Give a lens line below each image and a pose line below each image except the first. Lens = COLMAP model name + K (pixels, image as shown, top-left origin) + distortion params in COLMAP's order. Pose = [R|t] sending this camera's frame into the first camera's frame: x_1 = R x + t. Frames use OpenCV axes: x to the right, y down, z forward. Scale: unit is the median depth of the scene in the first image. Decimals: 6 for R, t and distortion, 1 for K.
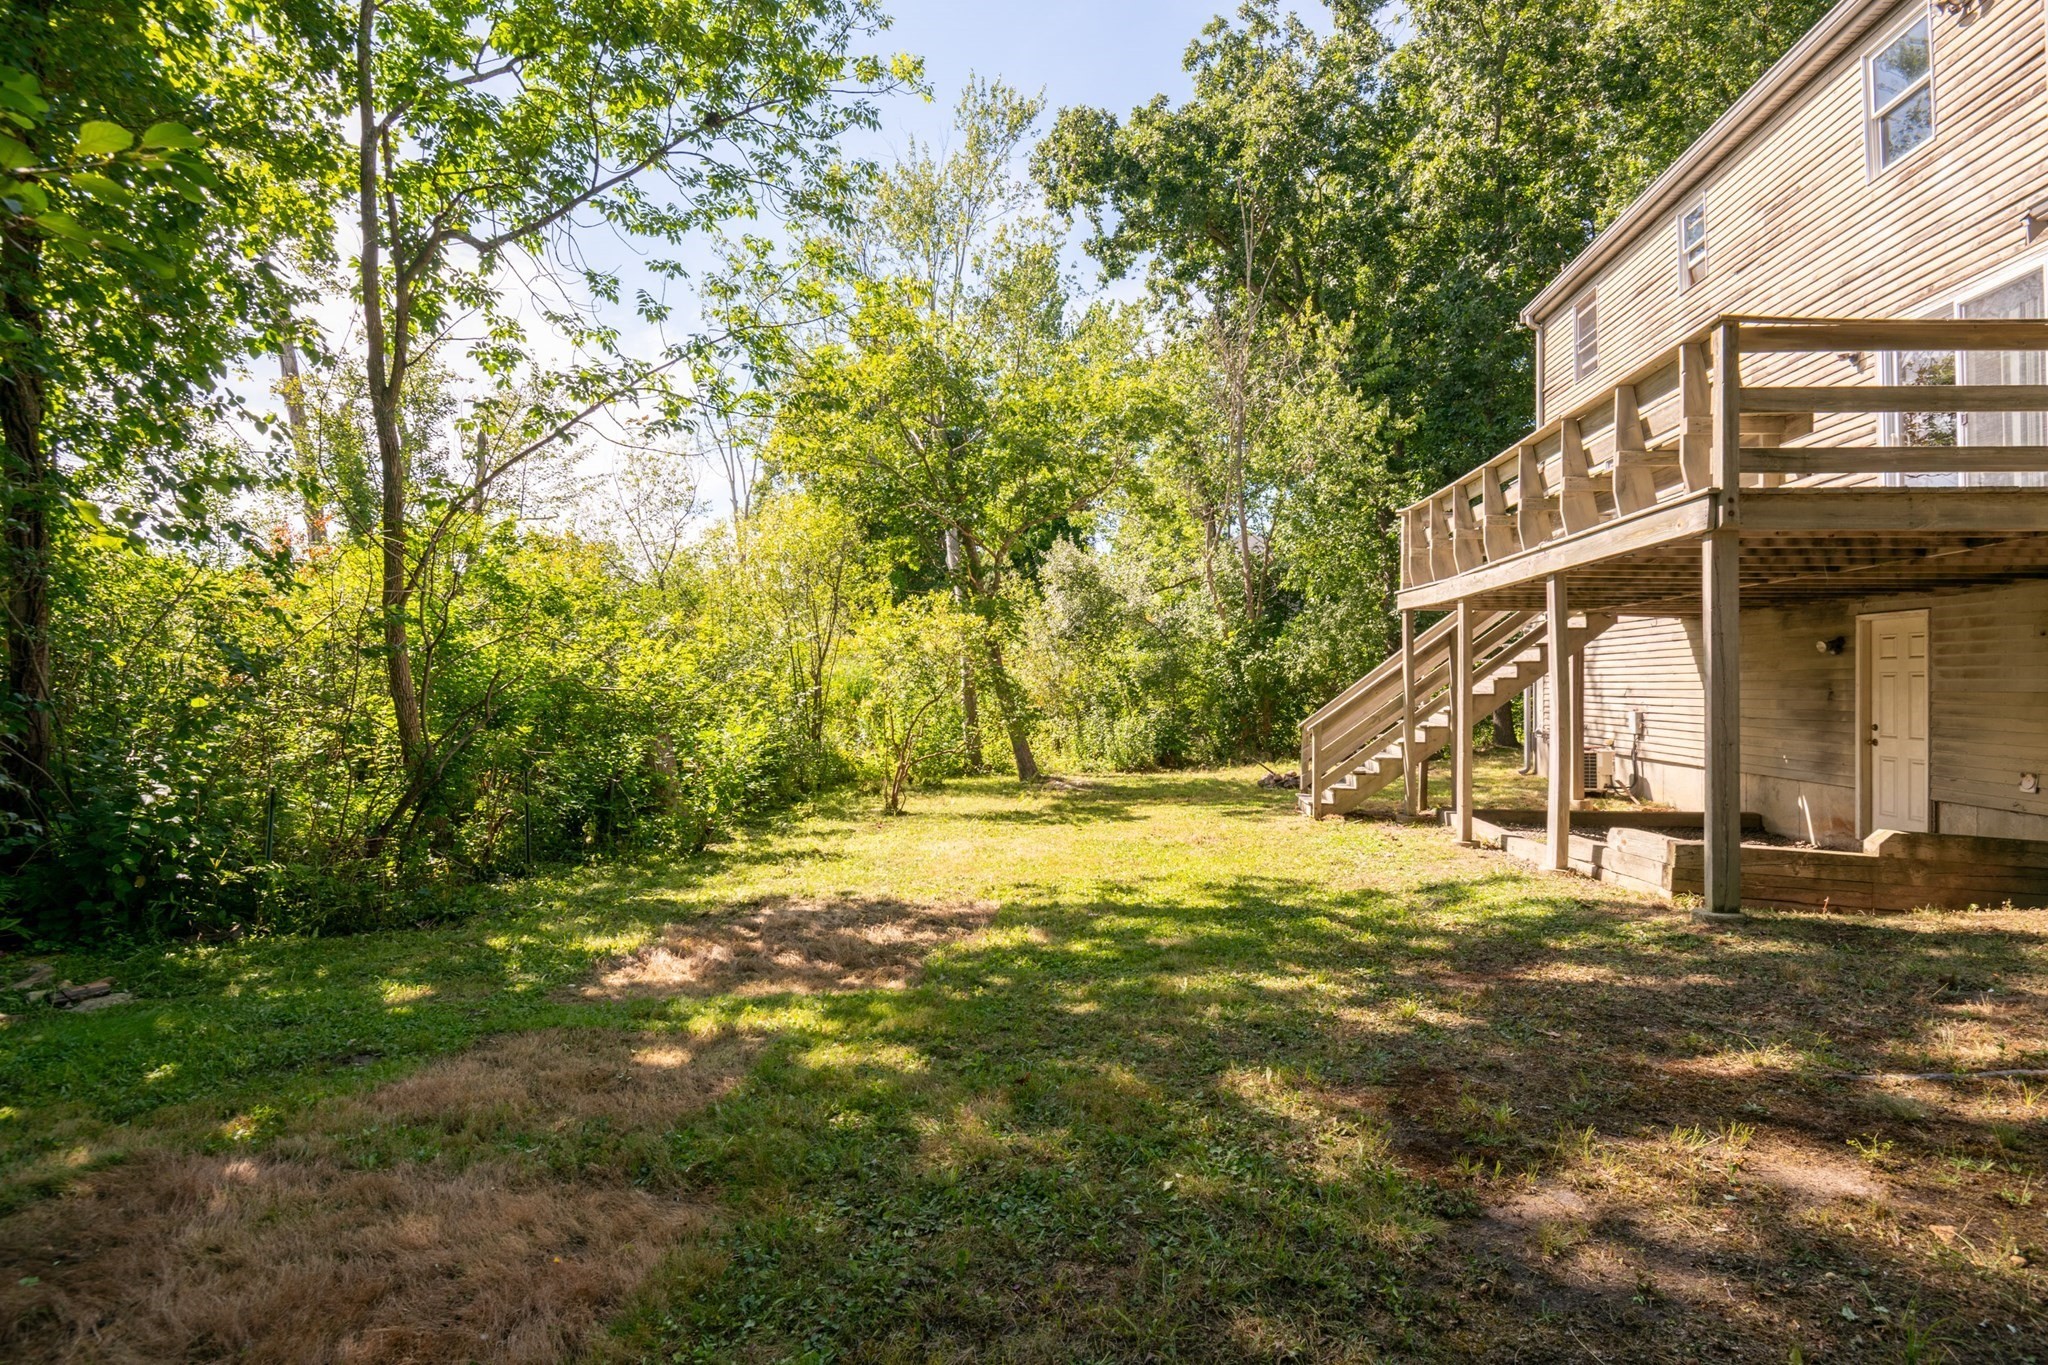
lens RADIAL K [[1029.9, 0, 1024.0], [0, 1029.9, 682.5], [0, 0, 1]] dist [-0.027325, -0.001254]
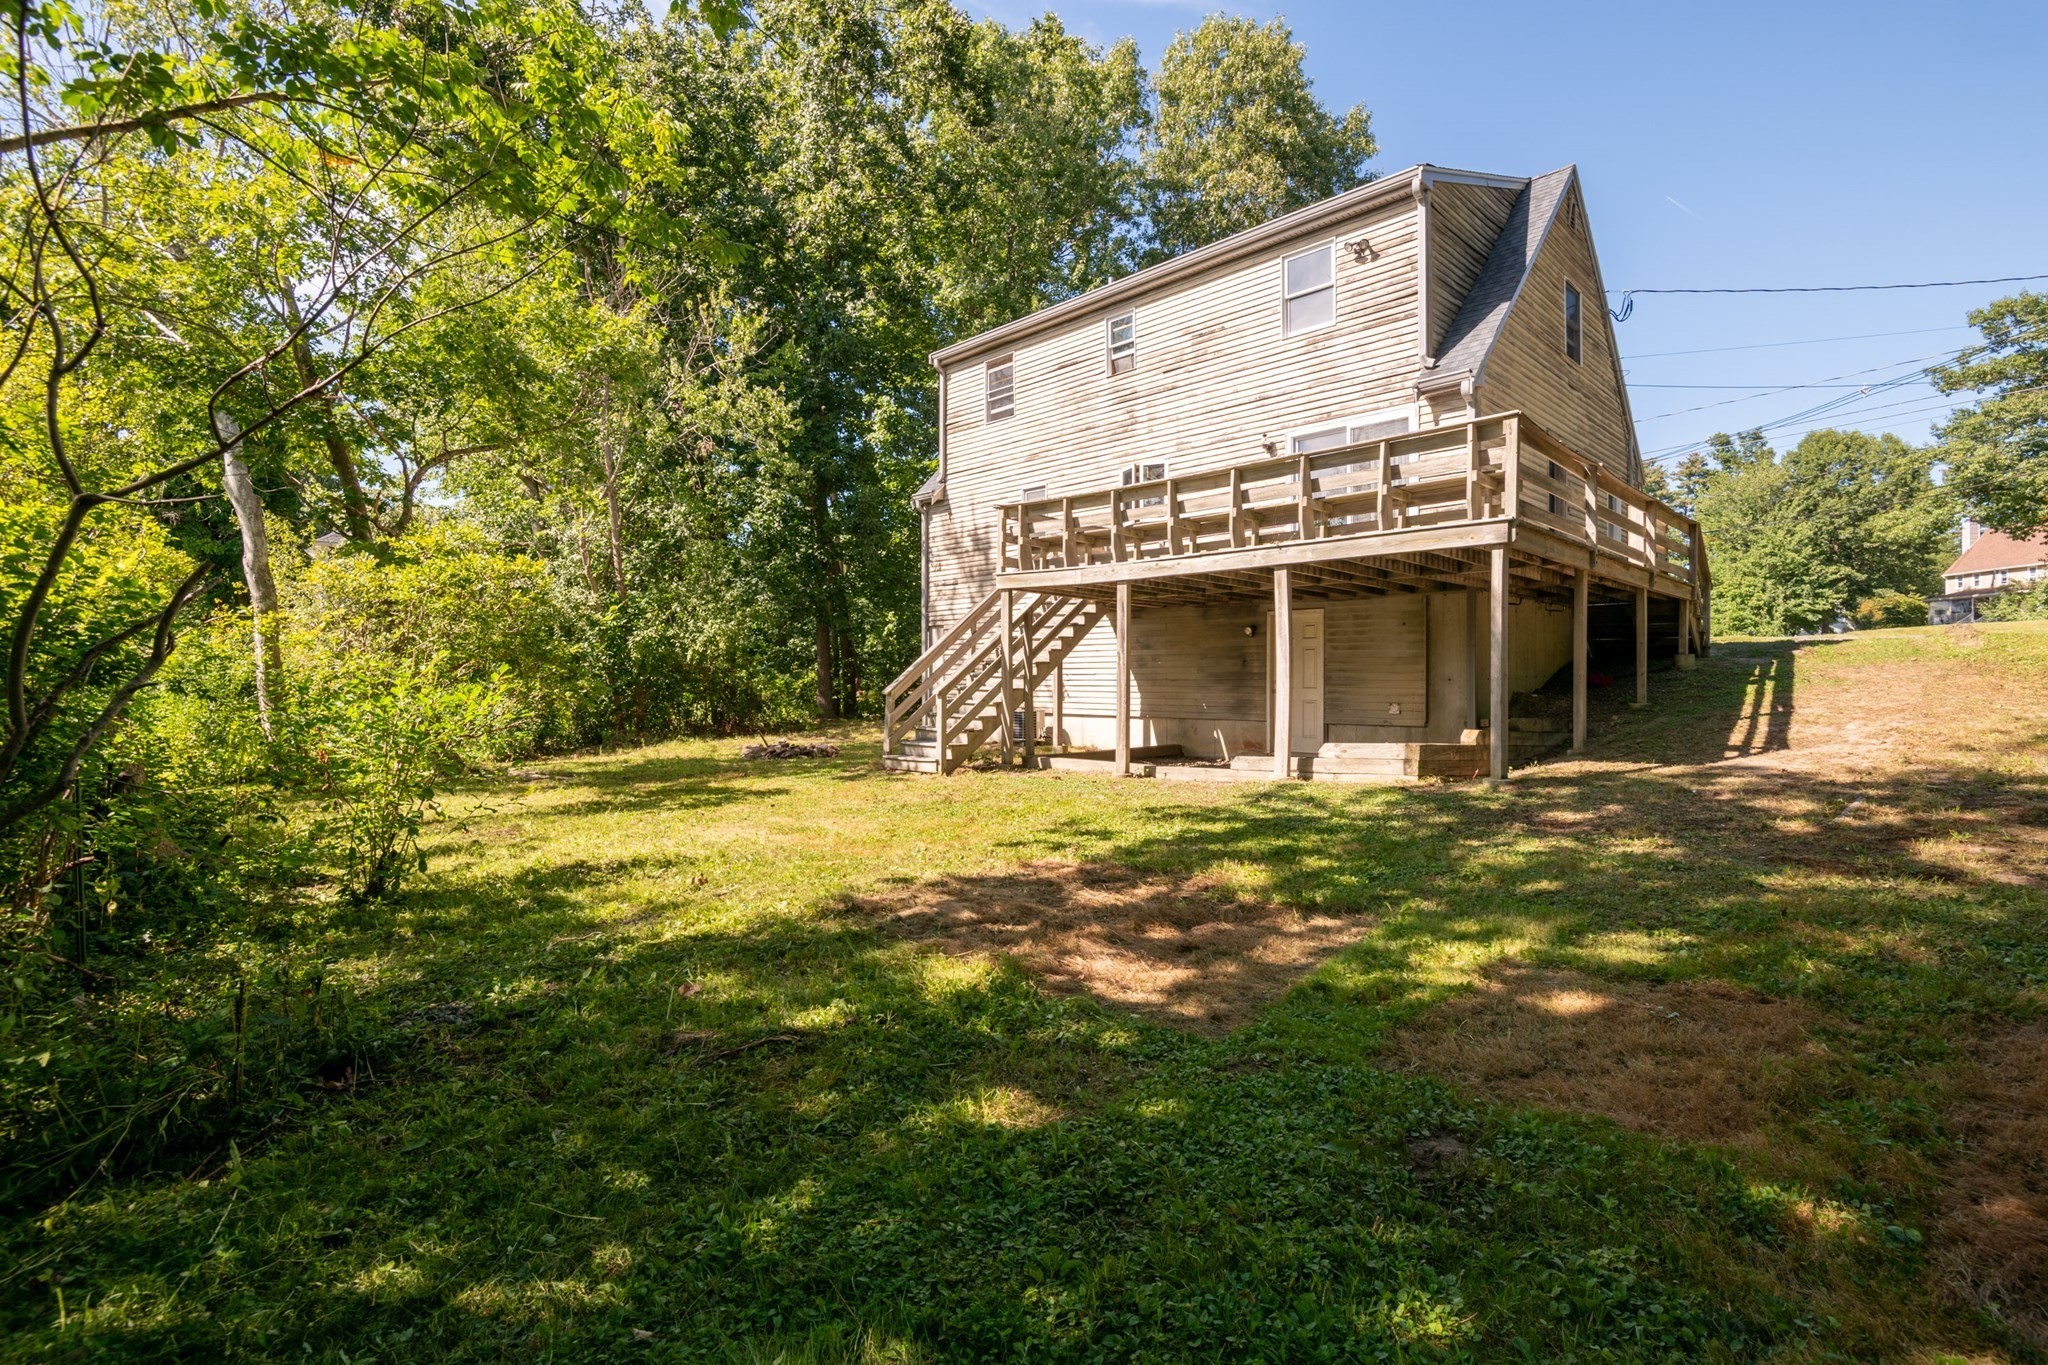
lens RADIAL K [[933.3, 0, 1027.8], [0, 933.3, 691.5], [0, 0, 1]] dist [0.001349, -0.016660]
pose [[0.630624, -0.011269, 0.776007, -0.557543], [-0.000150, 0.999893, 0.014642, 0.037680], [-0.776089, -0.009350, 0.630555, 0.374817]]
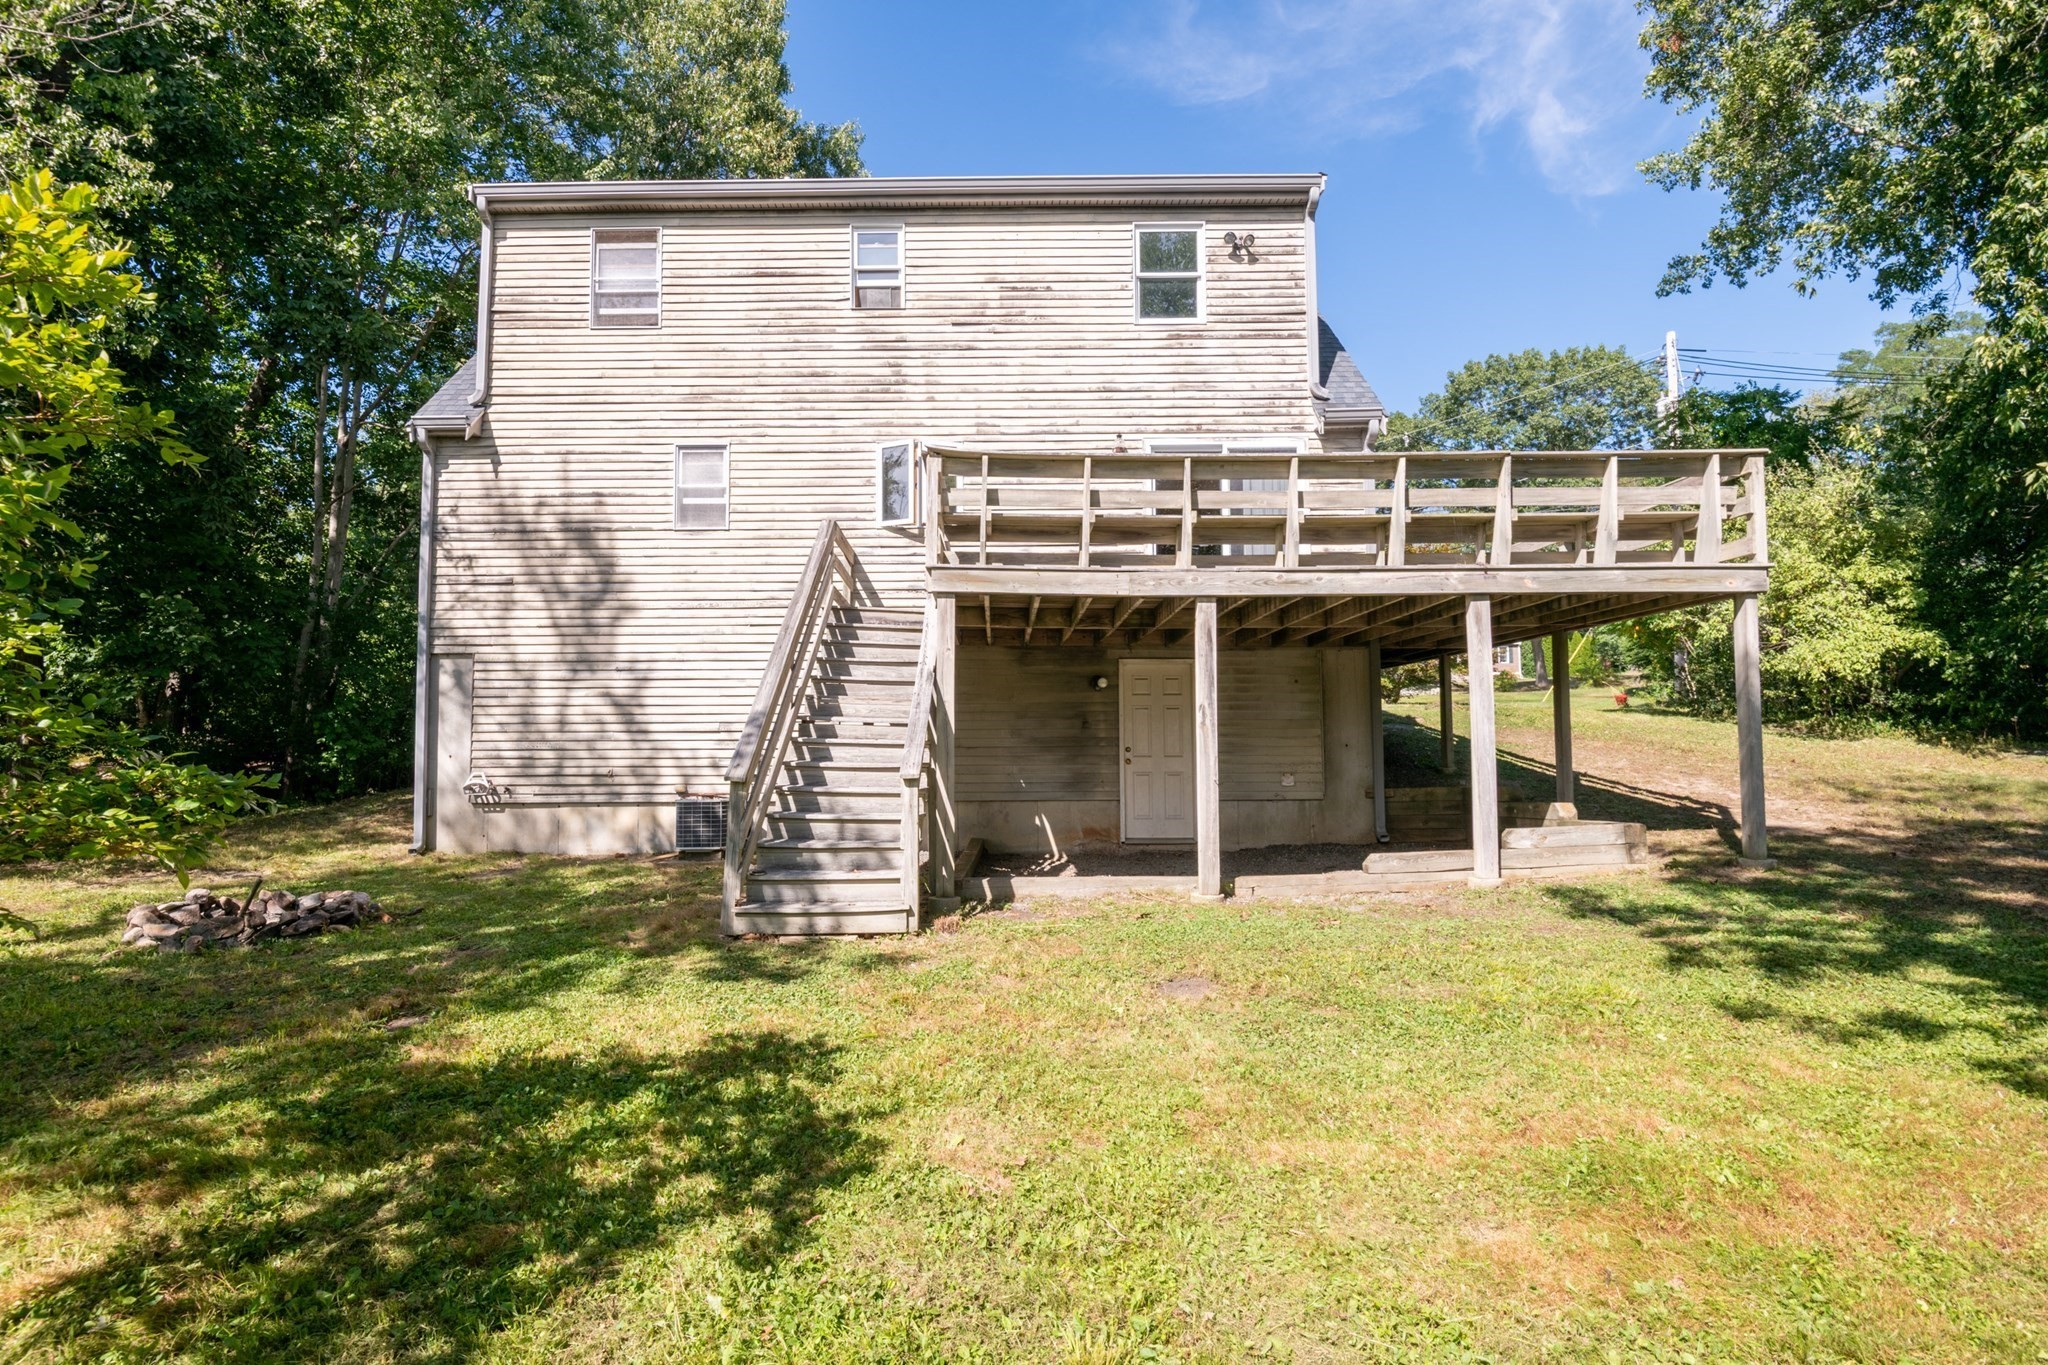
lens RADIAL K [[950.0, 0, 934.4], [0, 950.0, 690.2], [0, 0, 1]] dist [0.002560, 0.000034]
pose [[-0.097588, 0.051584, 0.993889, -0.312578], [0.004380, 0.998668, -0.051402, 0.031158], [-0.995217, -0.000663, -0.097684, 1.363342]]
